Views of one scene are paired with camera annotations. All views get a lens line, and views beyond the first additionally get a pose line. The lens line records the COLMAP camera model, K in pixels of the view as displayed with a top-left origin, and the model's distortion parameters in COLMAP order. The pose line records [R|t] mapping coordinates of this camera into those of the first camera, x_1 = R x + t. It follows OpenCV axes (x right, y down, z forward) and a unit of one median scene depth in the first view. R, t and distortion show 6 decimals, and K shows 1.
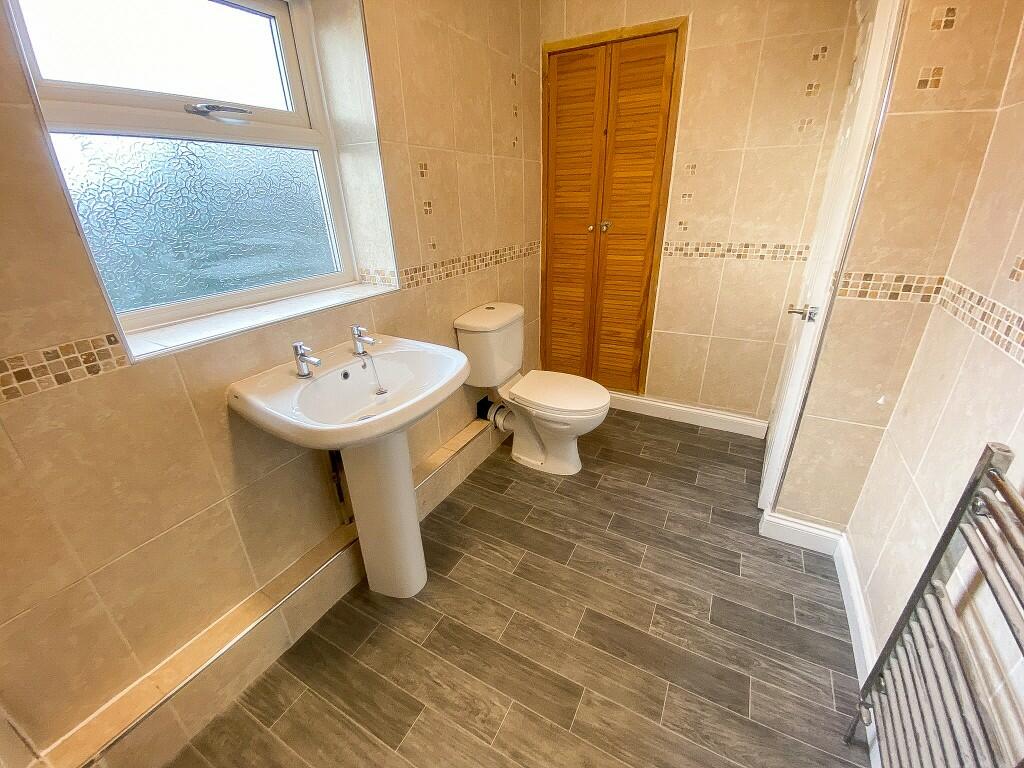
lens RADIAL K [[417.0, 0, 512.0], [0, 417.0, 384.0], [0, 0, 1]] dist [0.000715, -0.000165]
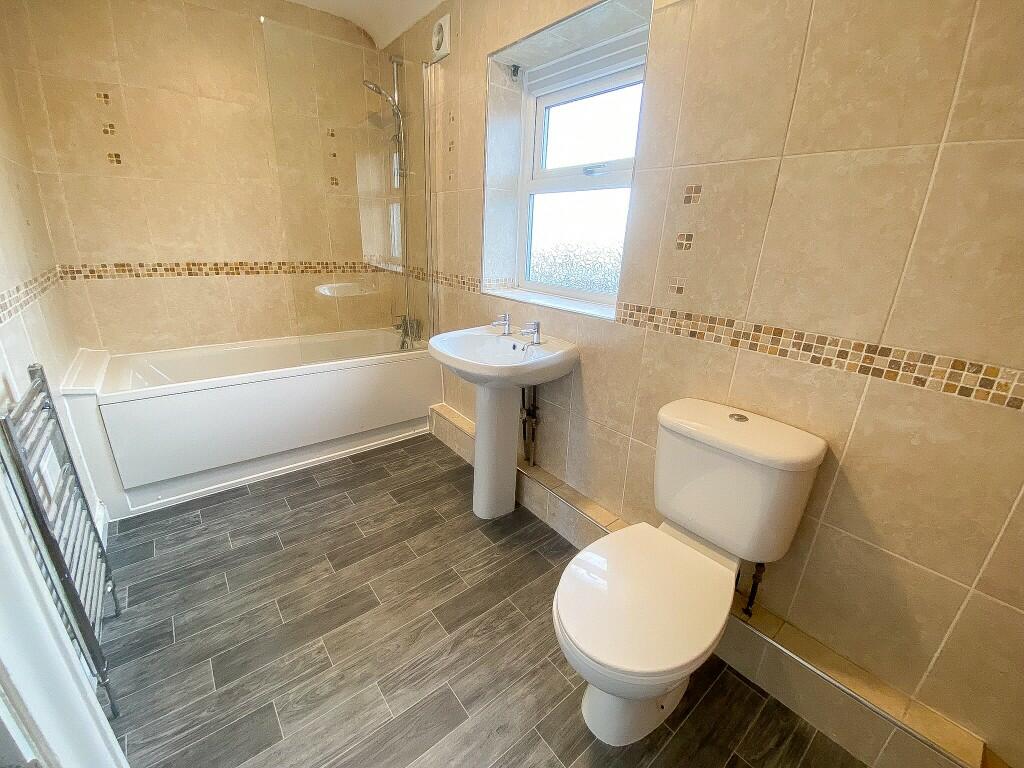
lens RADIAL K [[415.5, 0, 511.0], [0, 415.5, 383.7], [0, 0, 1]] dist [0.035259, -0.029262]
pose [[-0.376883, 0.314183, -0.871348, 0.729853], [-0.404172, 0.790654, 0.459903, -0.468224], [0.833429, 0.525505, -0.171000, 1.063989]]
